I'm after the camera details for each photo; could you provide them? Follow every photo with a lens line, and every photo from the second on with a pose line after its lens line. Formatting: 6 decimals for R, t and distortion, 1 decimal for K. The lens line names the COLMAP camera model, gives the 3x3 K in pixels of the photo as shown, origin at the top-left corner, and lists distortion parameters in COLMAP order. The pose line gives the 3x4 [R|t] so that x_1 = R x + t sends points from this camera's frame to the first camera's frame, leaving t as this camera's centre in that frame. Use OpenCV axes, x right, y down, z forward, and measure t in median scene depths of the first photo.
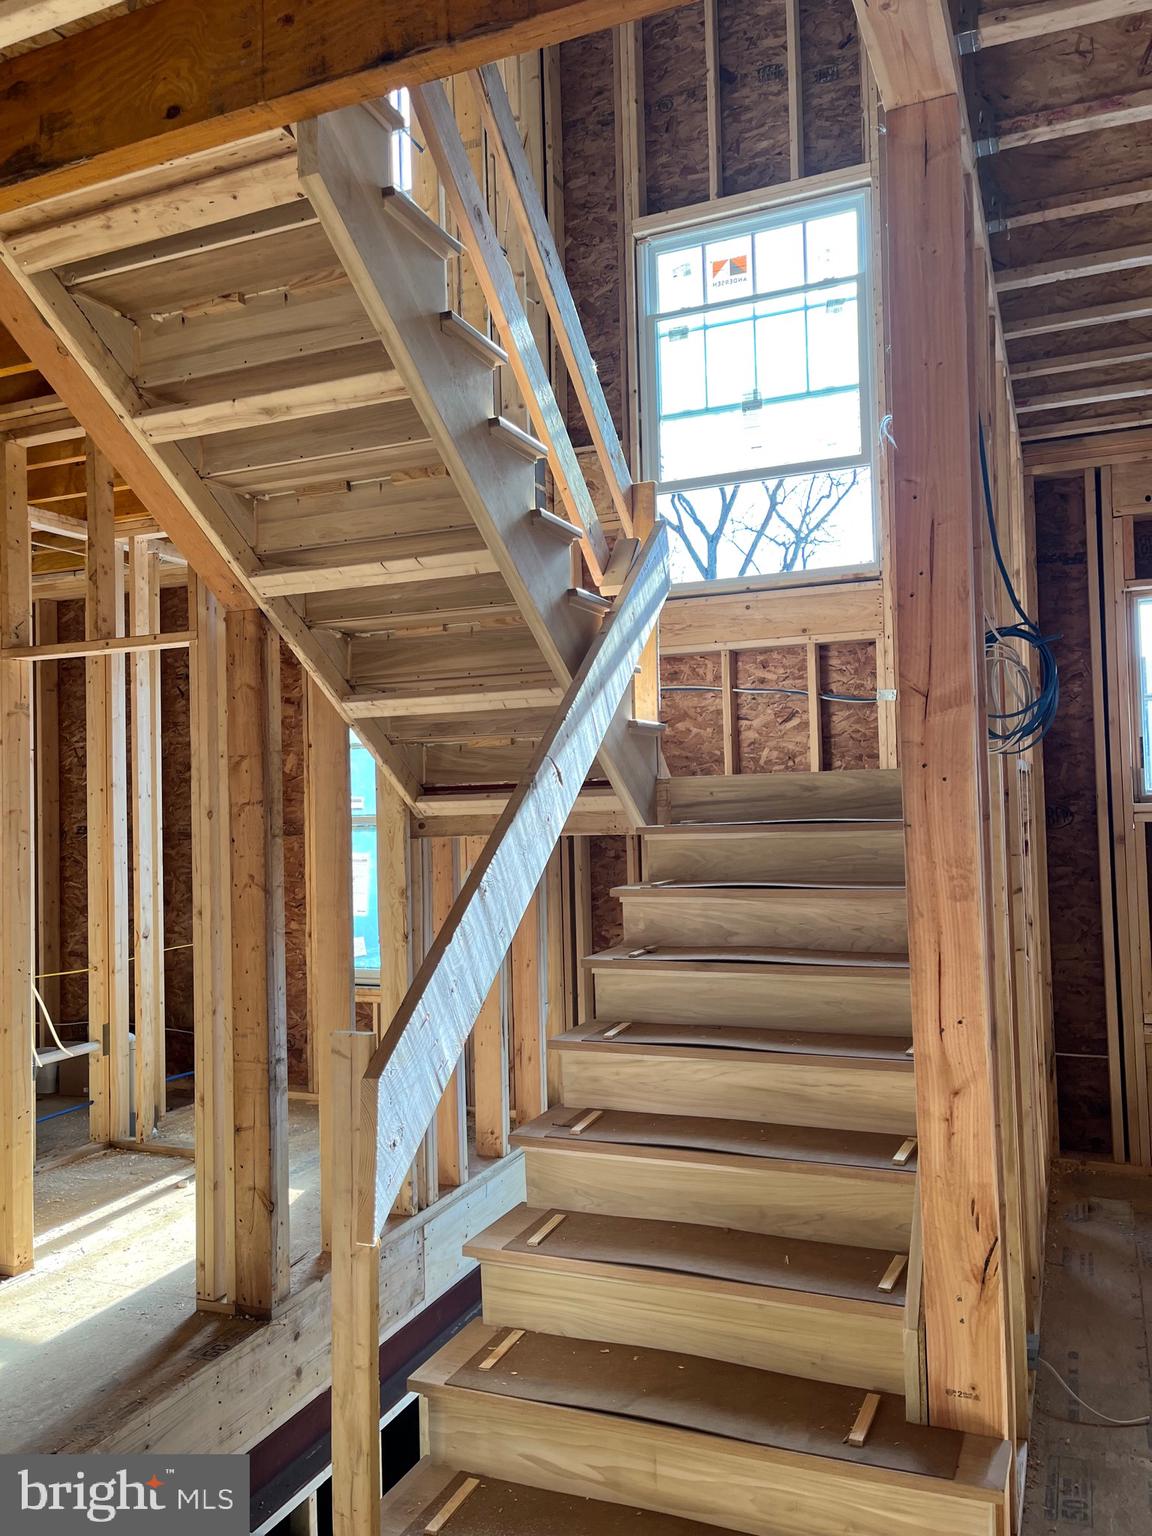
lens RADIAL K [[1160.6, 0, 577.4], [0, 1160.6, 764.6], [0, 0, 1]] dist [0.053313, -0.073210]
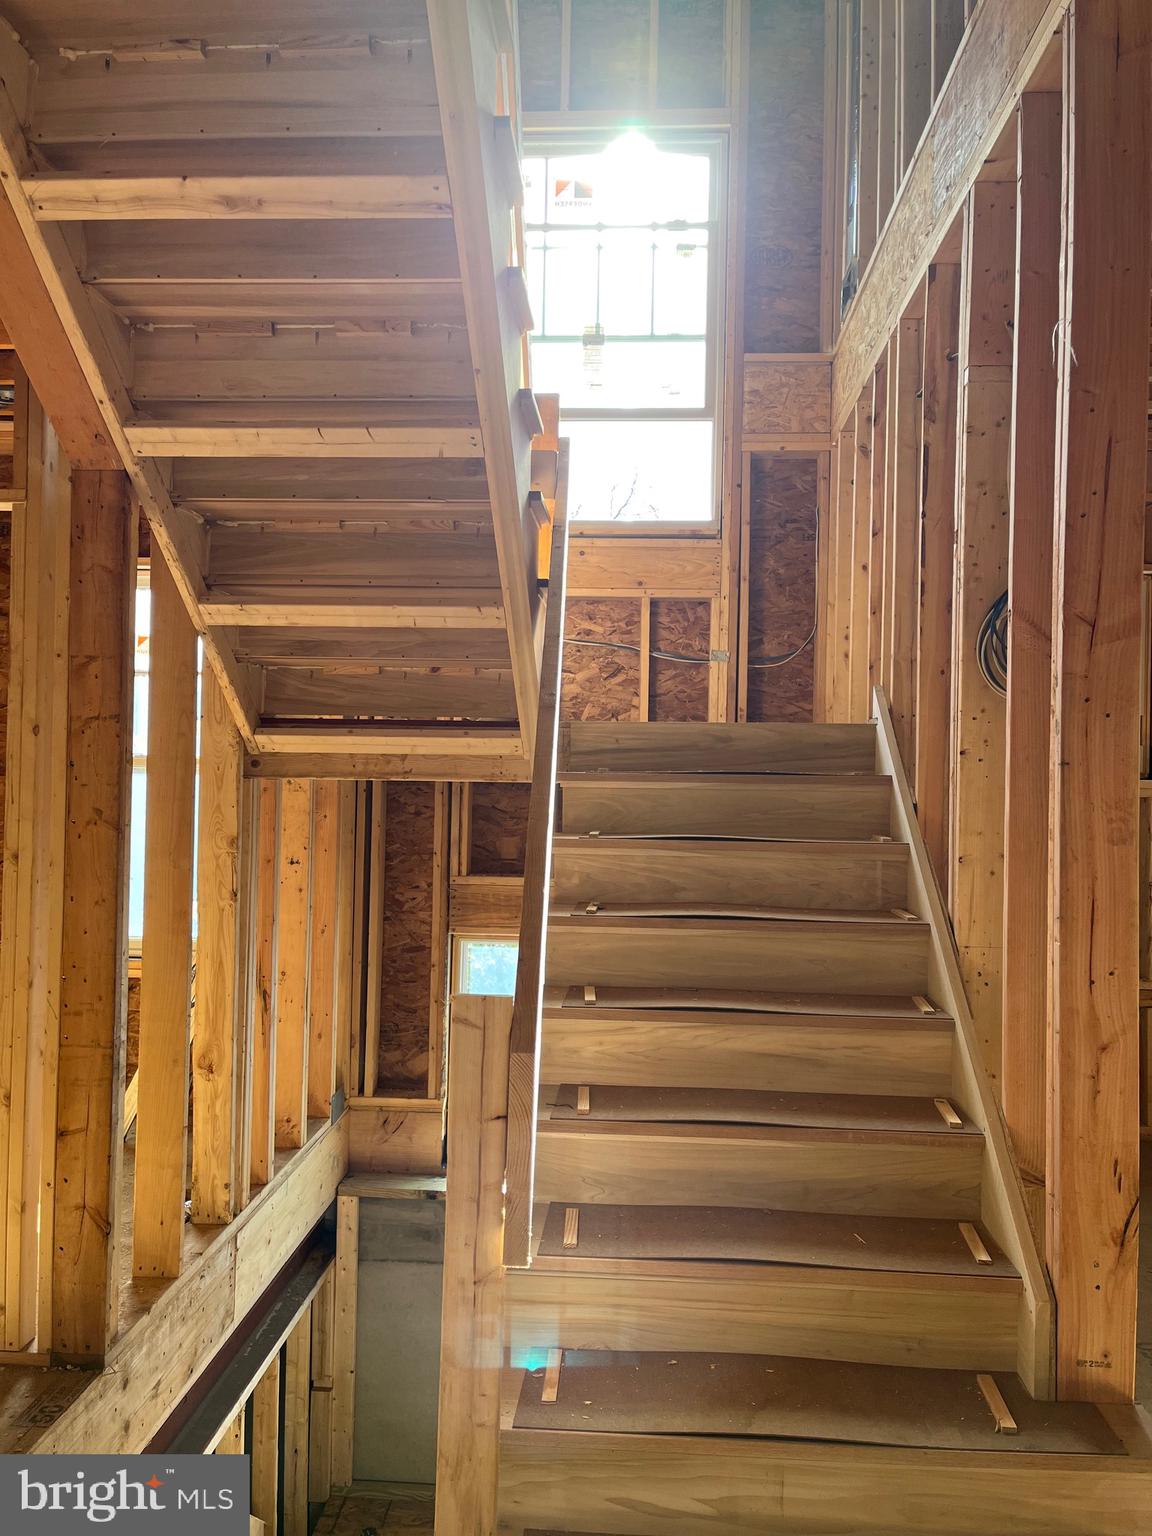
lens RADIAL K [[1160.6, 0, 577.7], [0, 1160.6, 764.4], [0, 0, 1]] dist [0.053313, -0.073210]
pose [[0.941979, 0.047730, 0.332262, -0.250300], [-0.054196, 0.998478, 0.010215, 0.041271], [-0.331268, -0.027629, 0.943132, 0.160765]]
